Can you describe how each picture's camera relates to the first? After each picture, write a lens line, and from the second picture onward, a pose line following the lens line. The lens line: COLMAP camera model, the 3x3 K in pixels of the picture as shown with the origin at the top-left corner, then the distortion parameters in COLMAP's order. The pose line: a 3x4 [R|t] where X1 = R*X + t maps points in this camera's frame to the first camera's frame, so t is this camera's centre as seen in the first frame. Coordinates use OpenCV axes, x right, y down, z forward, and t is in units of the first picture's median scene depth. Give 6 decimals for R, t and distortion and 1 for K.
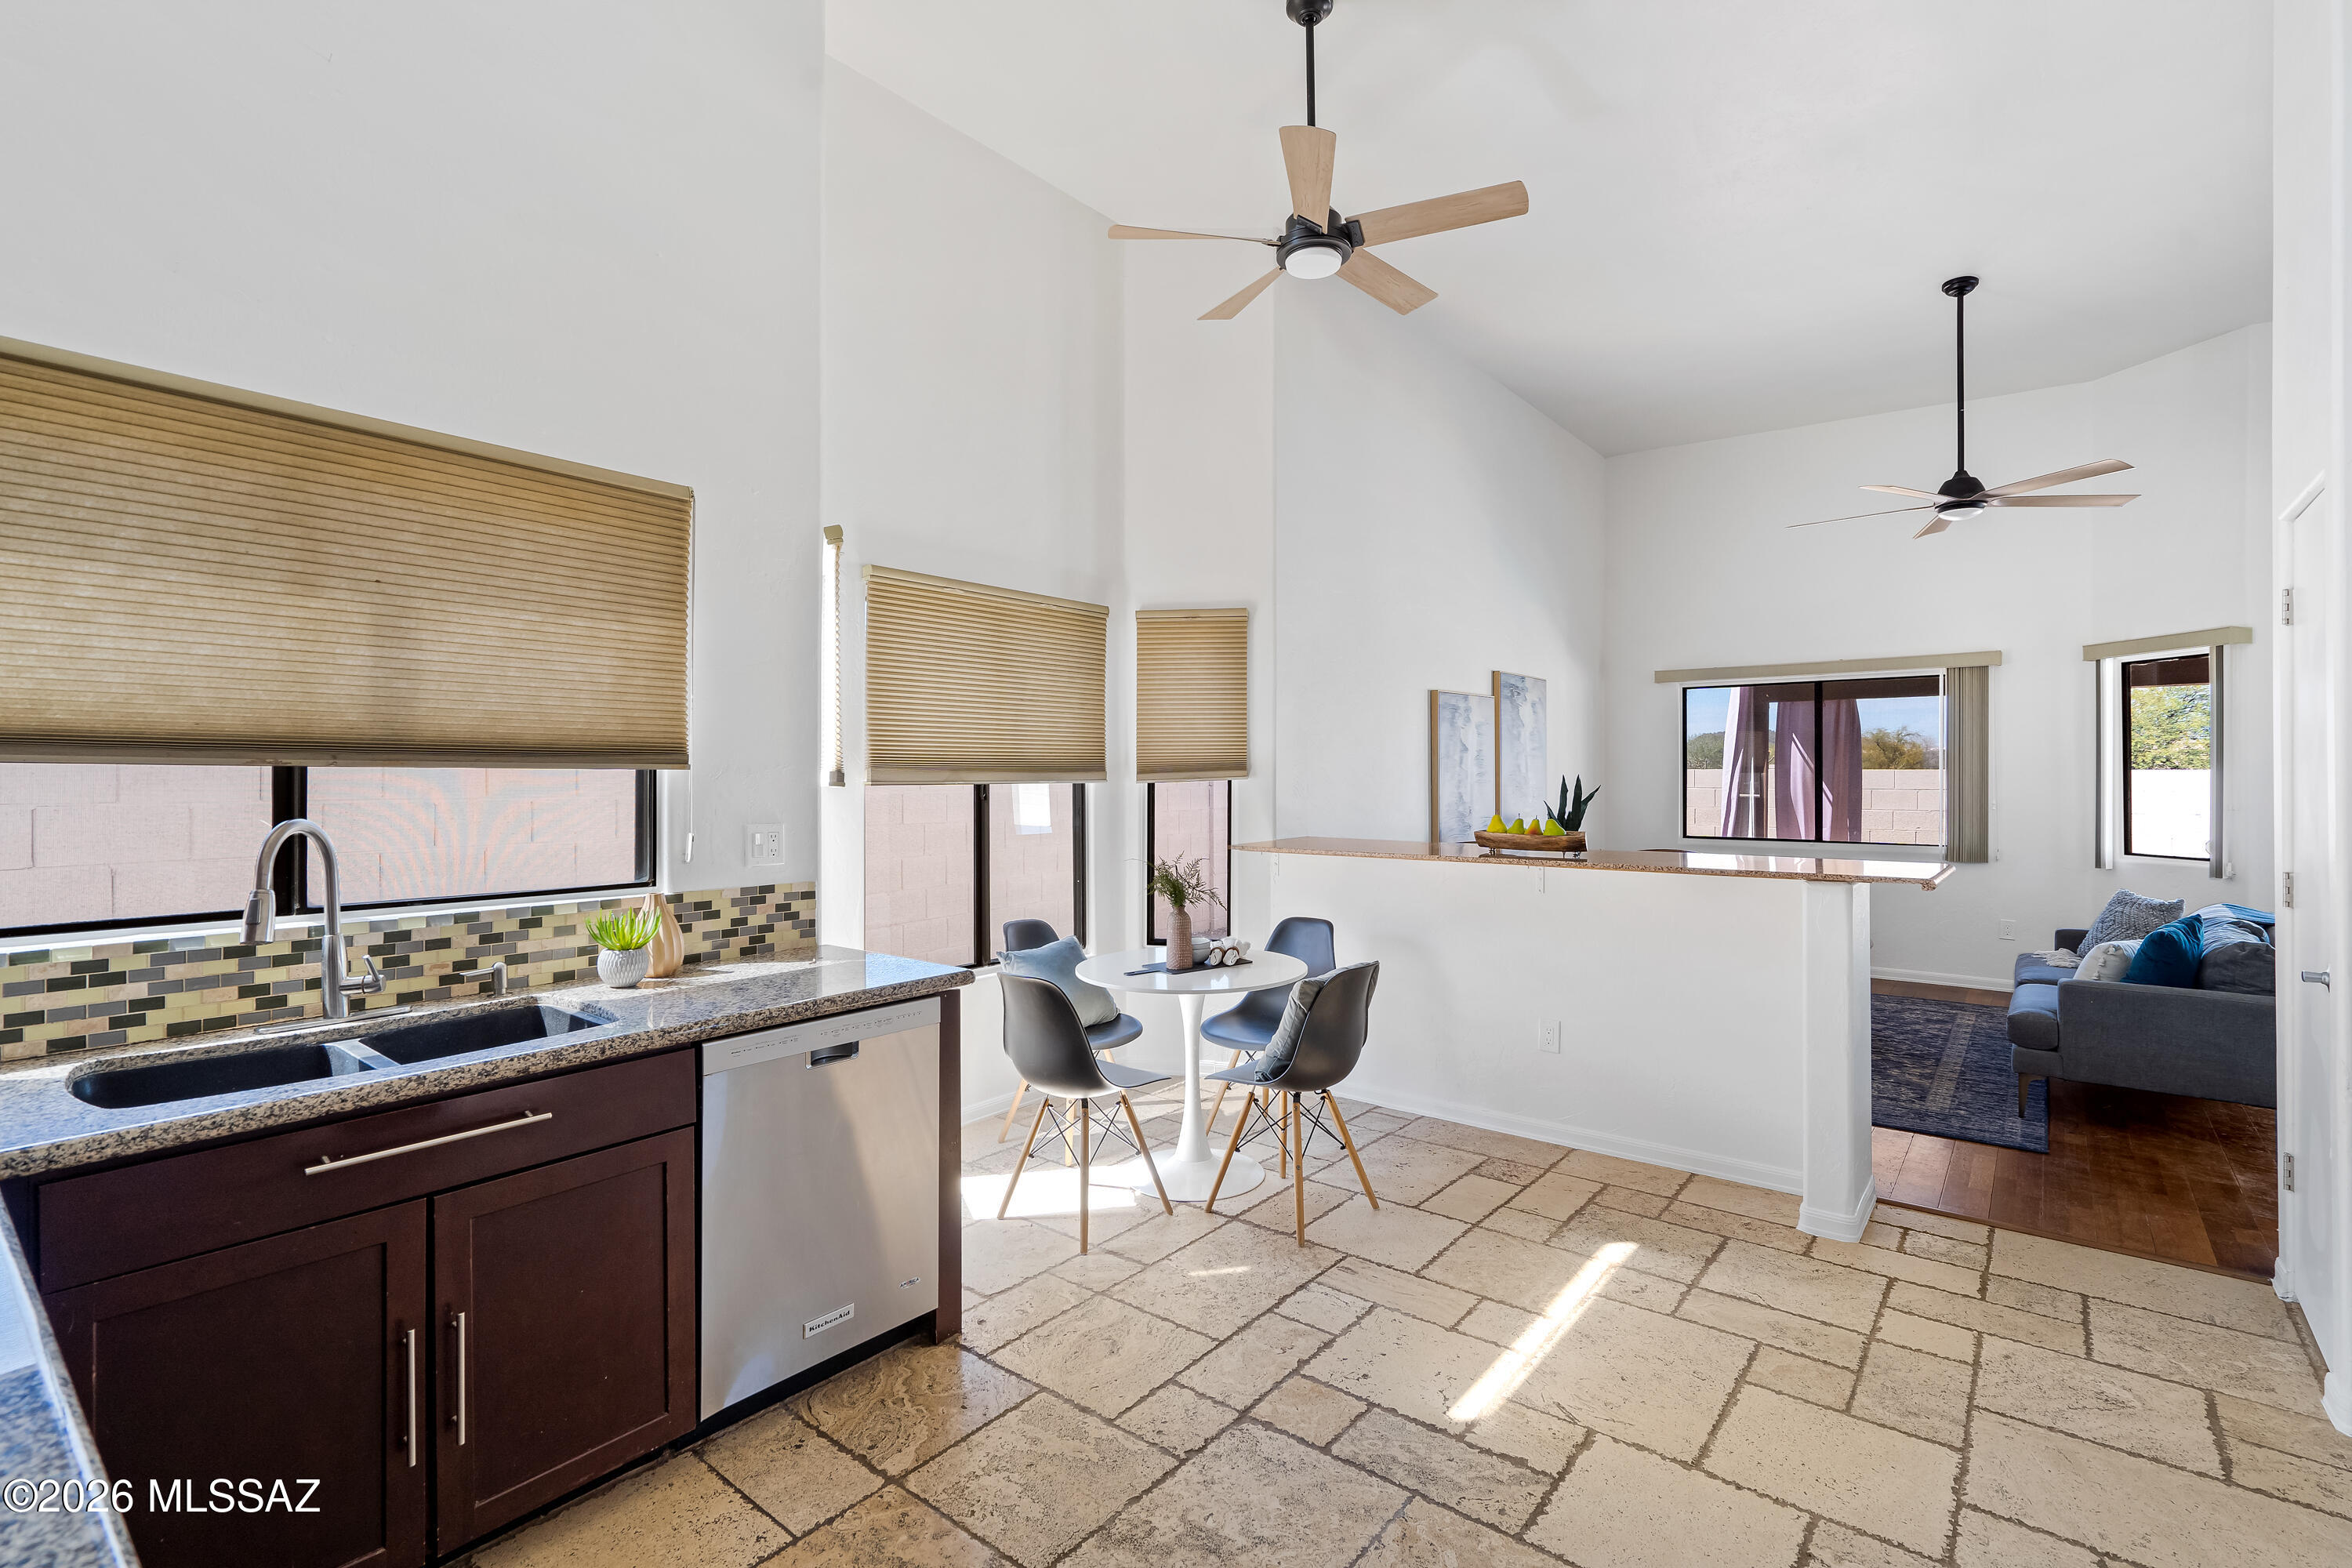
lens RADIAL K [[1078.0, 0, 1180.4], [0, 1078.0, 781.9], [0, 0, 1]] dist [-0.000482, 0.000030]
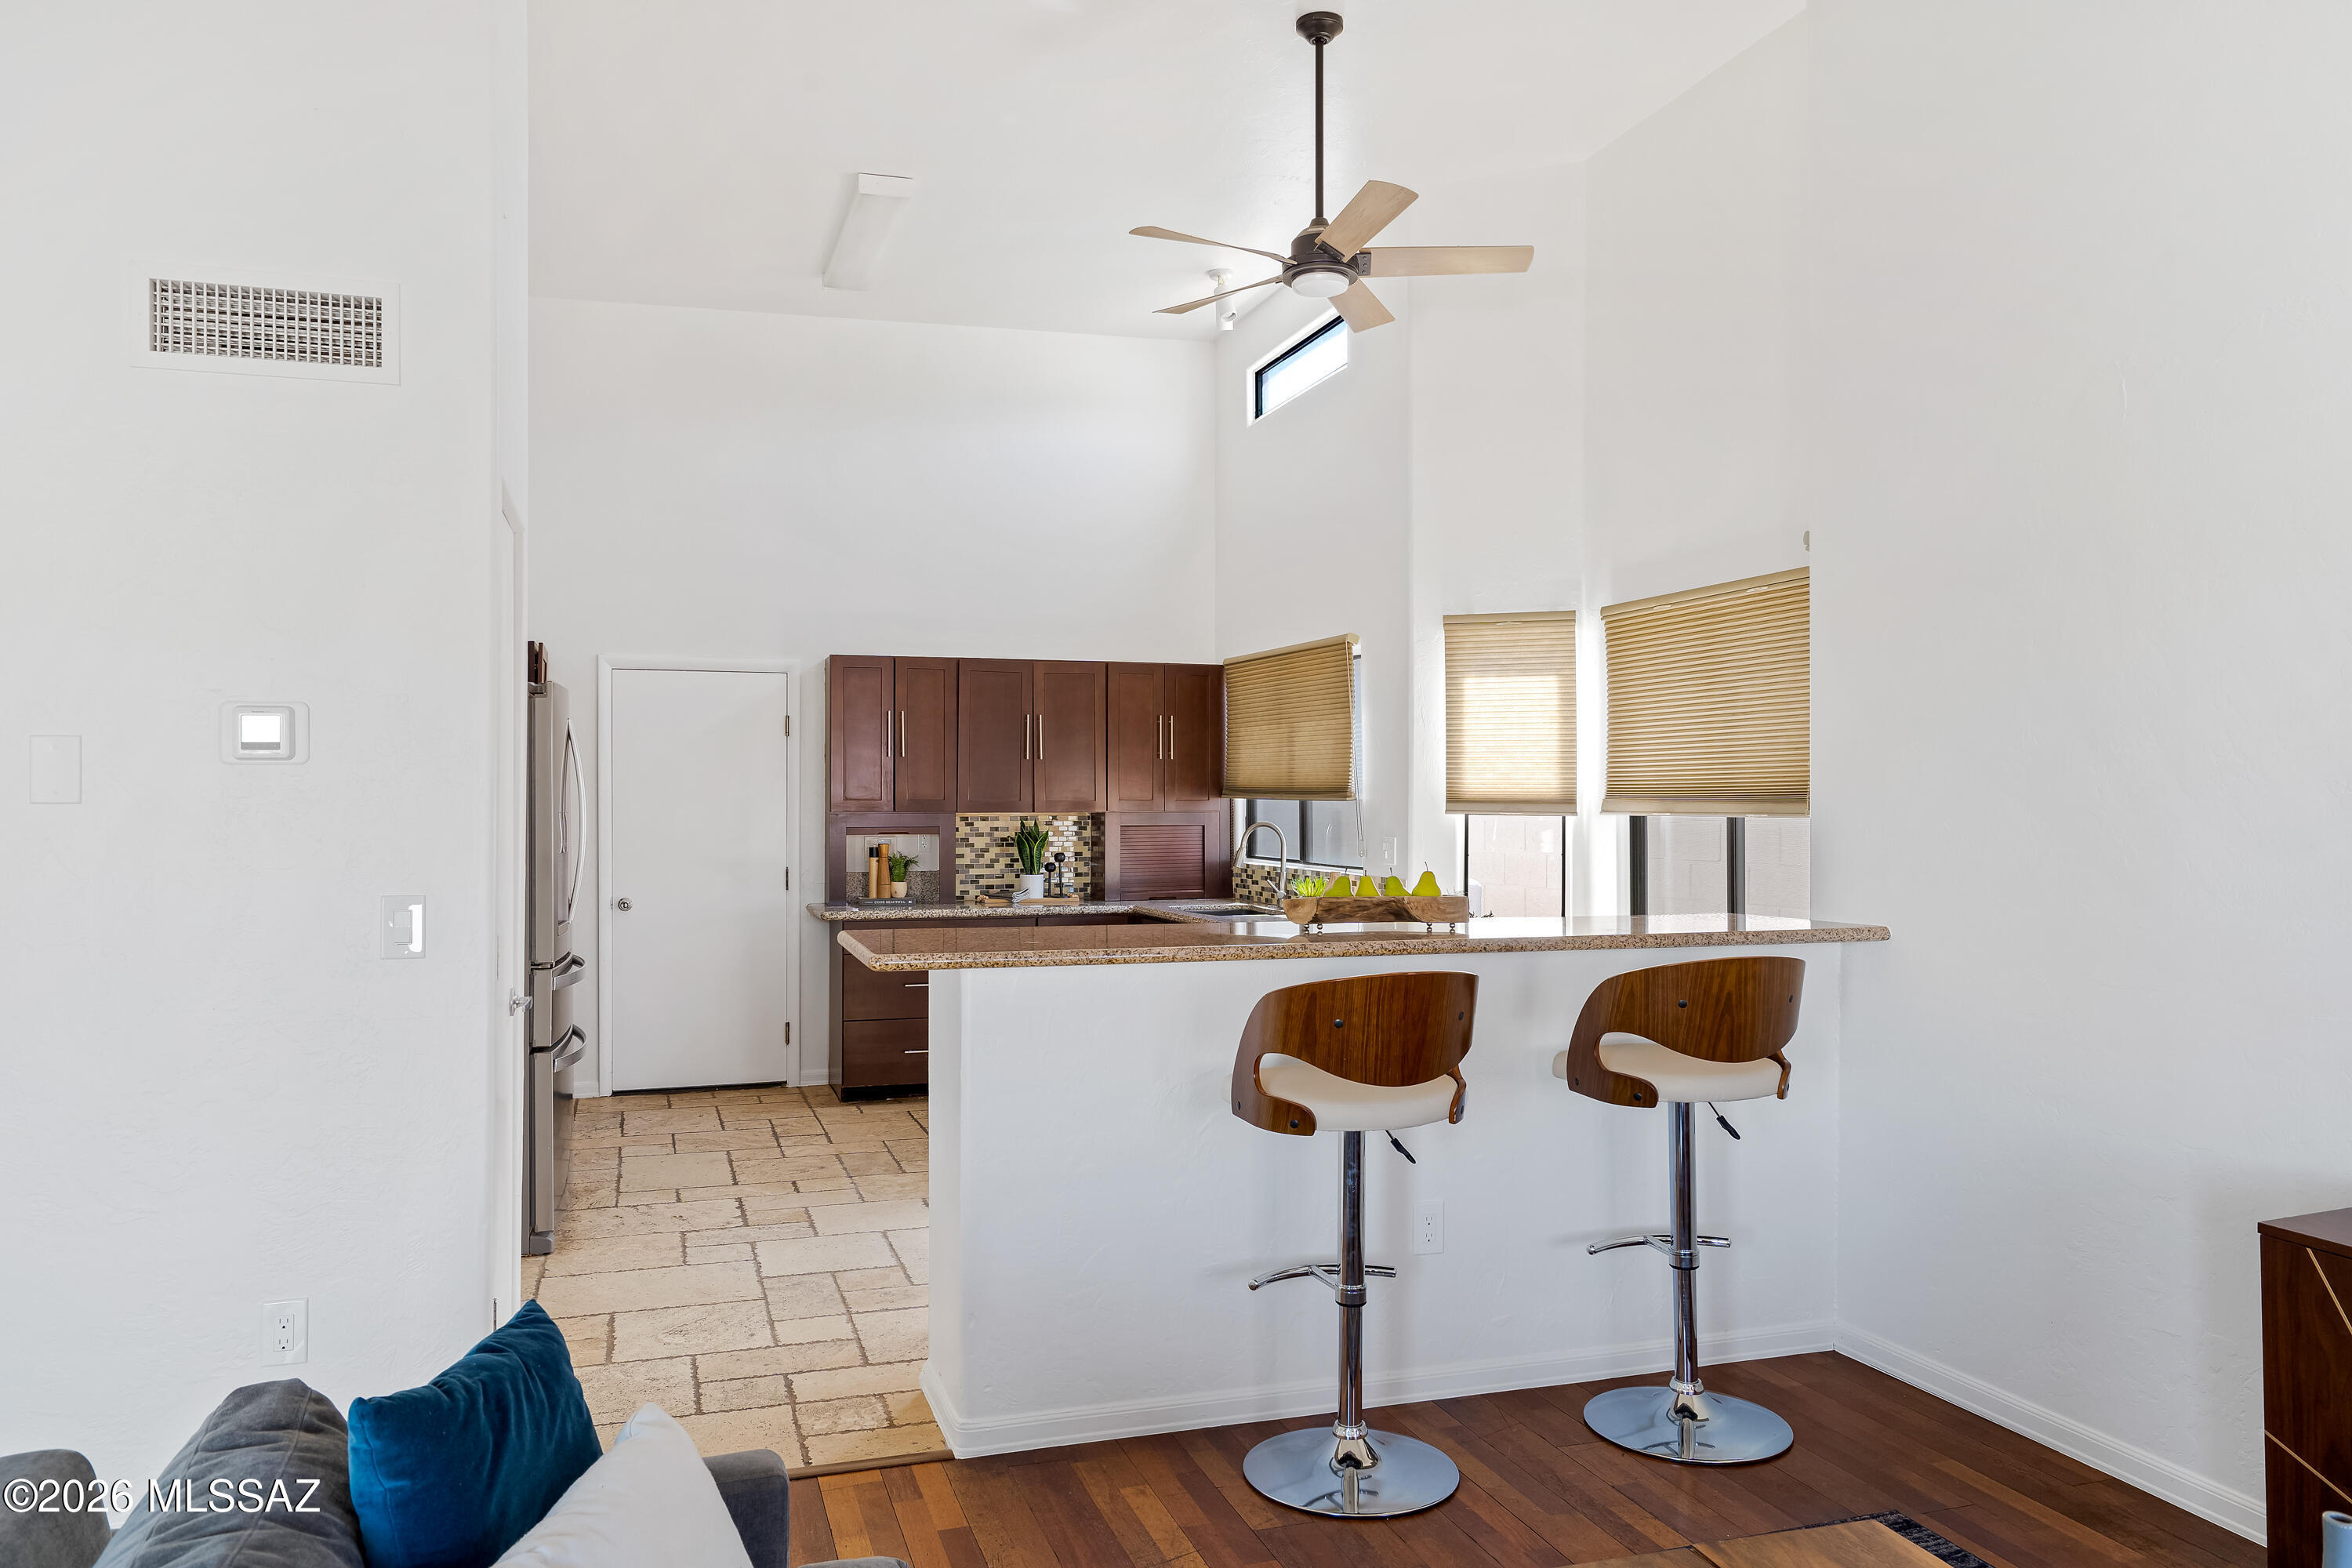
lens RADIAL K [[1632.5, 0, 1176.8], [0, 1632.5, 785.6], [0, 0, 1]] dist [0.002096, 0.000378]
pose [[-0.543185, -0.004463, -0.839601, 1.792899], [-0.000614, 0.999988, -0.004919, -0.022533], [0.839613, -0.002156, -0.543181, 2.104550]]
